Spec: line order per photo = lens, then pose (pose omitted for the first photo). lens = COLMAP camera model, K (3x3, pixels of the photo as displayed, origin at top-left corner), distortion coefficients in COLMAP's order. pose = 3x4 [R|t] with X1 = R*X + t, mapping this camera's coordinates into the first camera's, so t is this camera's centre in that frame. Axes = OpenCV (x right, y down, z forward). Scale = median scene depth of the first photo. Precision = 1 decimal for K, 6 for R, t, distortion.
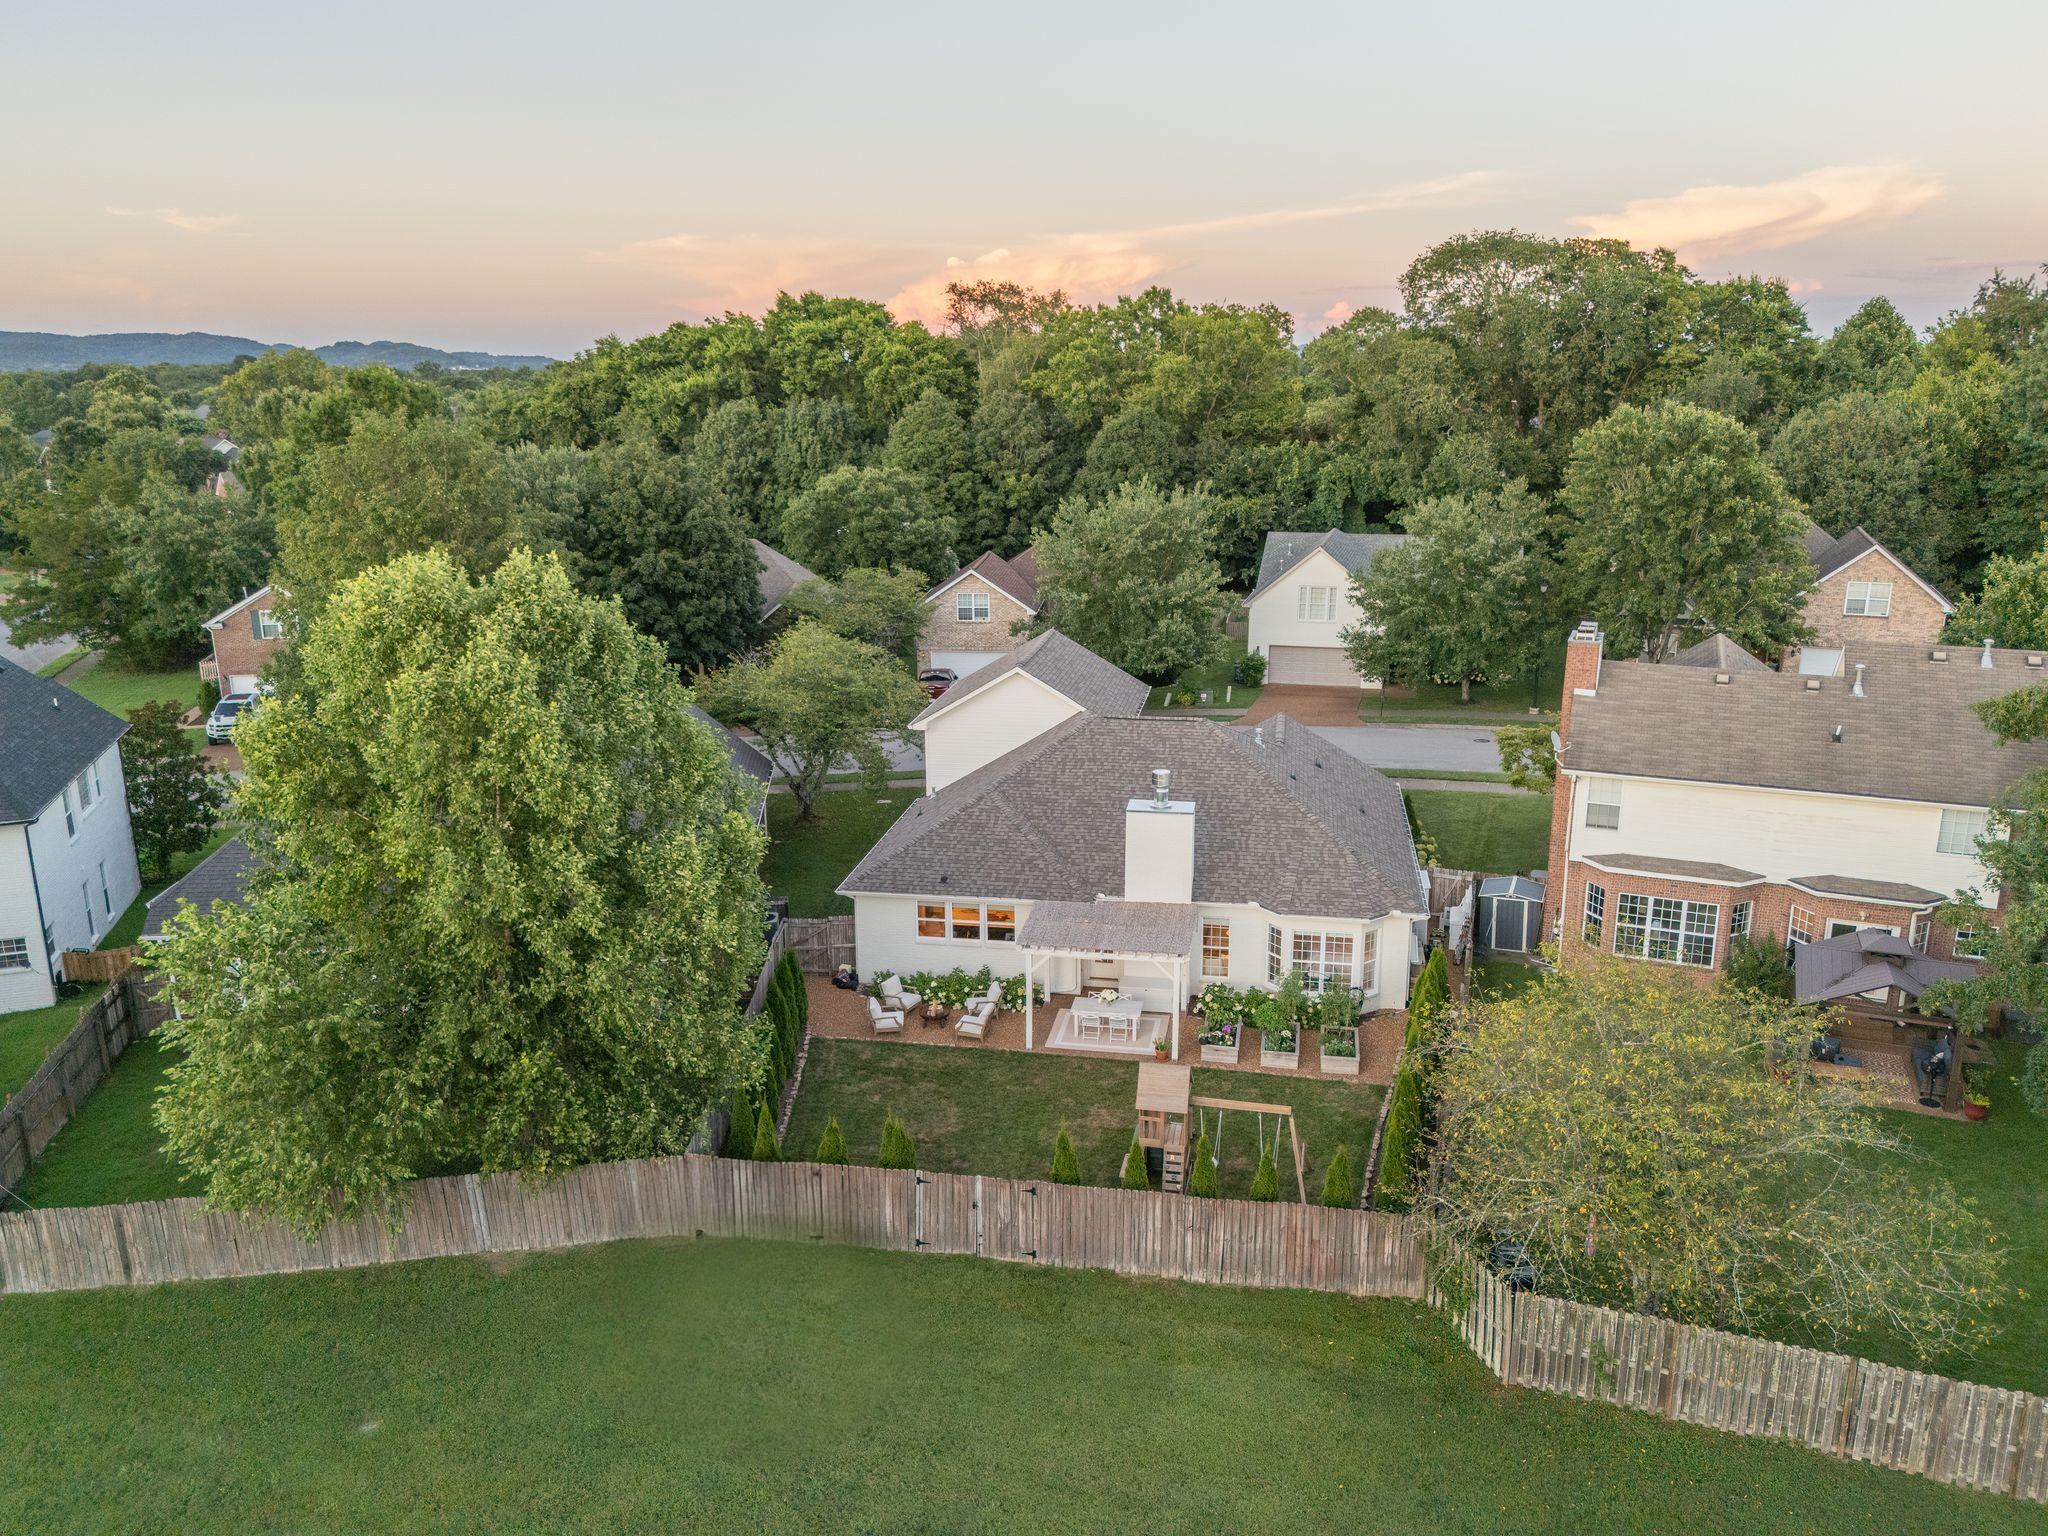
lens RADIAL K [[1514.9, 0, 1024.0], [0, 1514.9, 768.0], [0, 0, 1]] dist [0.119645, -0.157559]
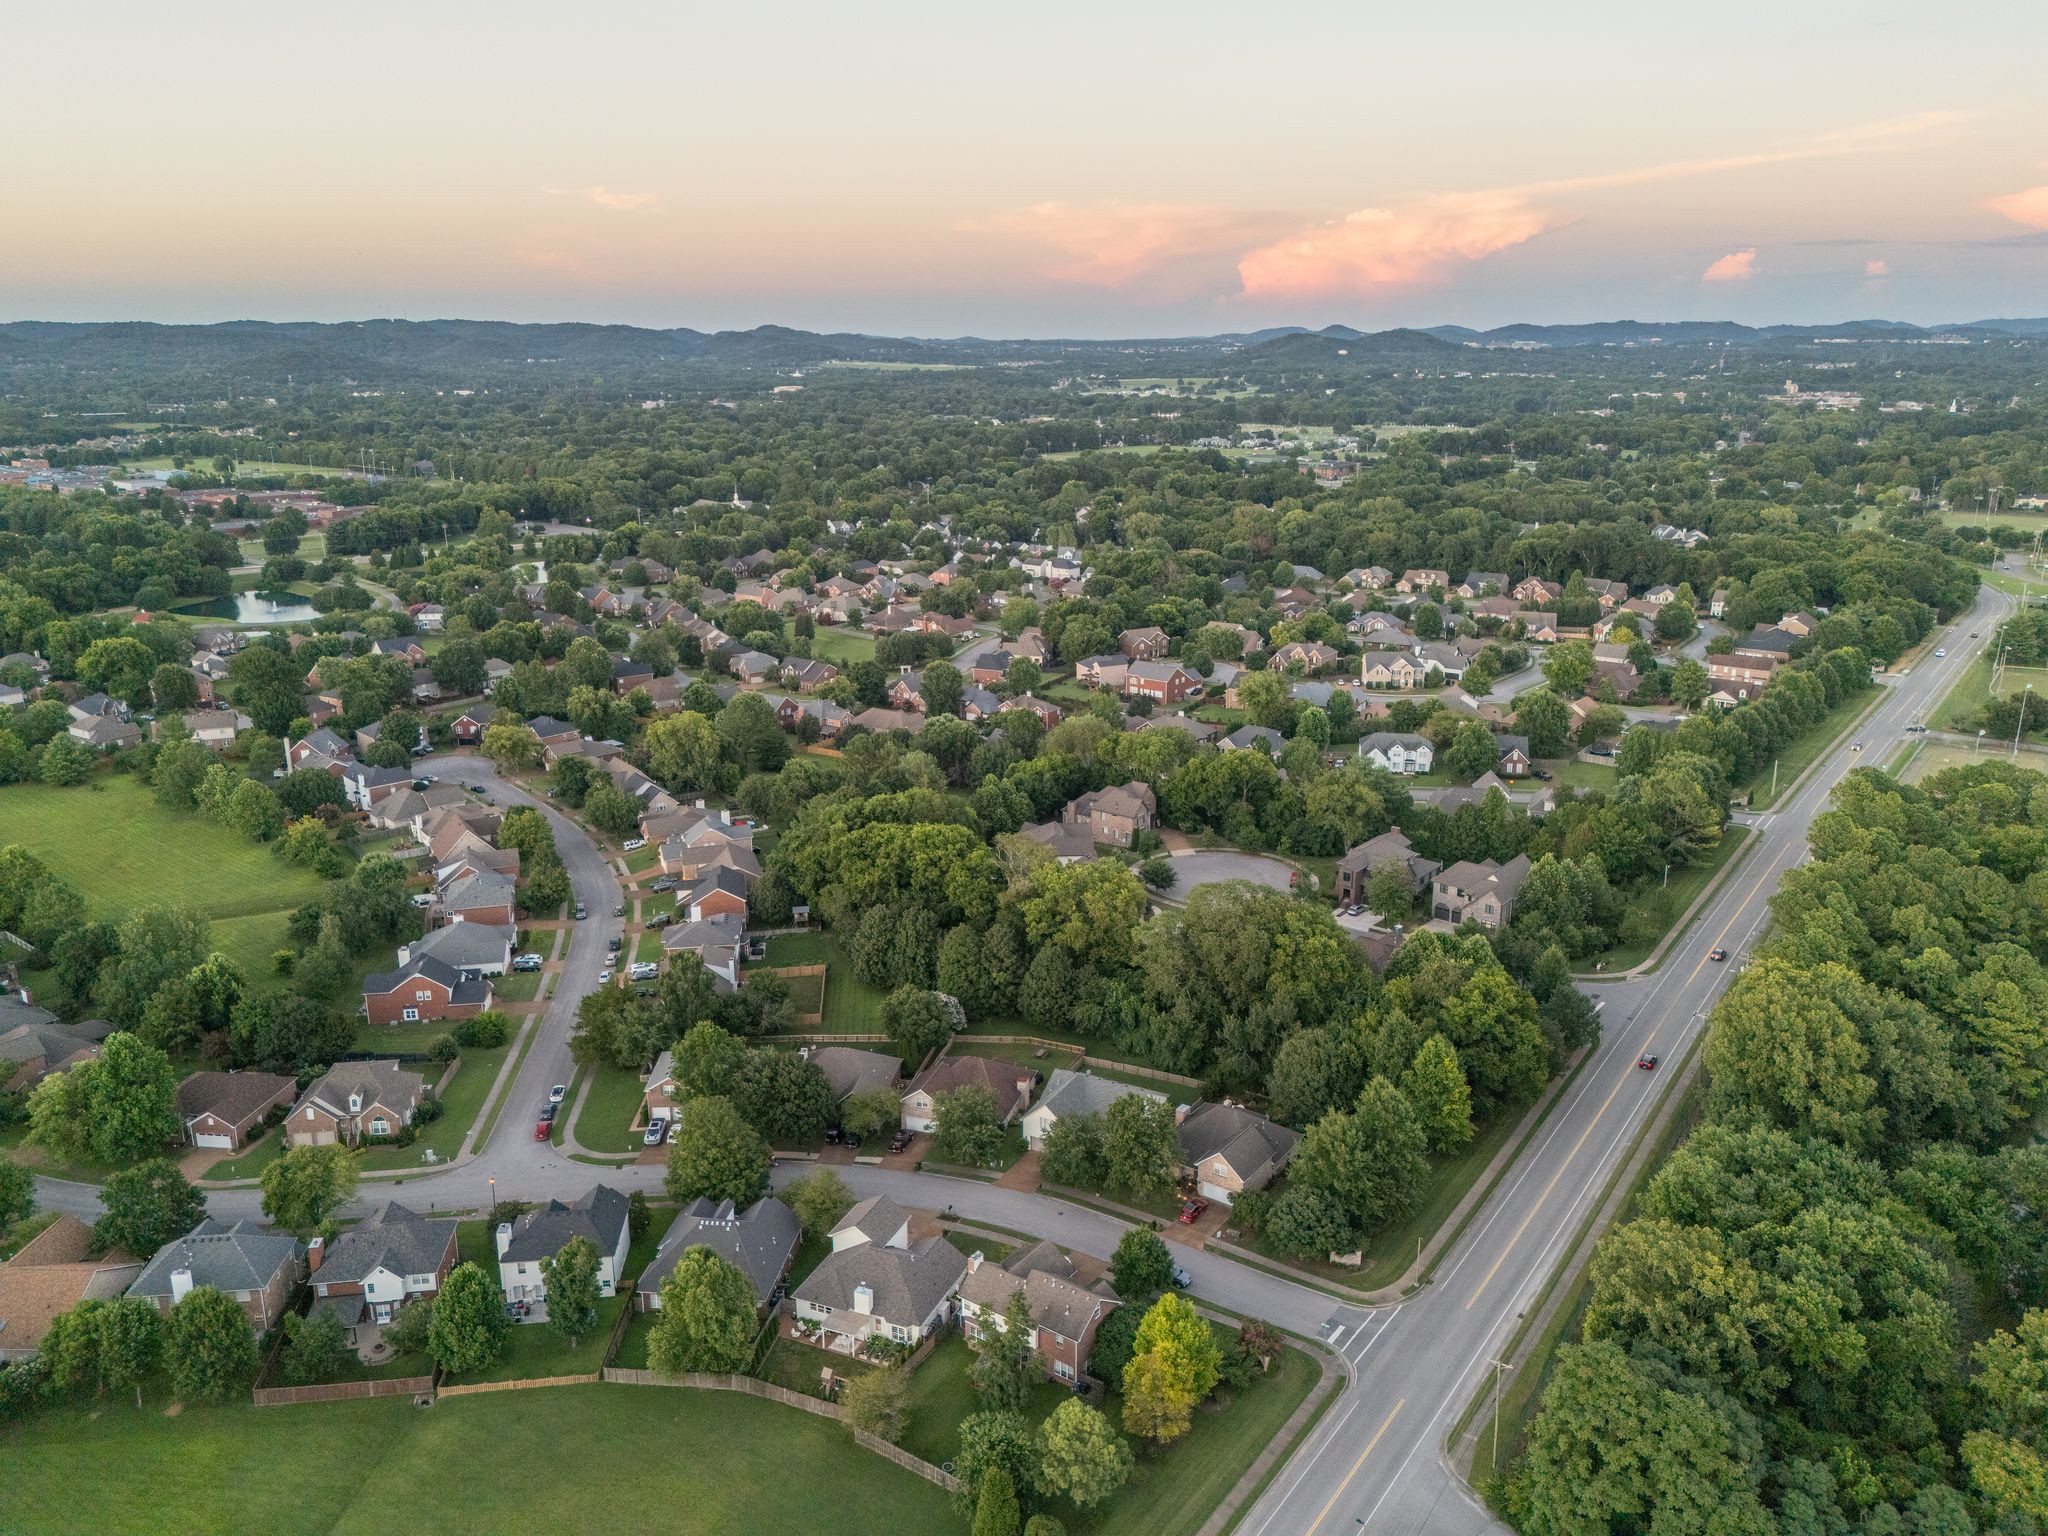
lens RADIAL K [[1514.9, 0, 1024.0], [0, 1514.9, 768.0], [0, 0, 1]] dist [0.119645, -0.157559]
pose [[0.974694, 0.074121, -0.210900, 1.327590], [-0.068279, 0.997057, 0.034857, -1.612539], [0.212862, -0.019575, 0.976886, -3.041903]]
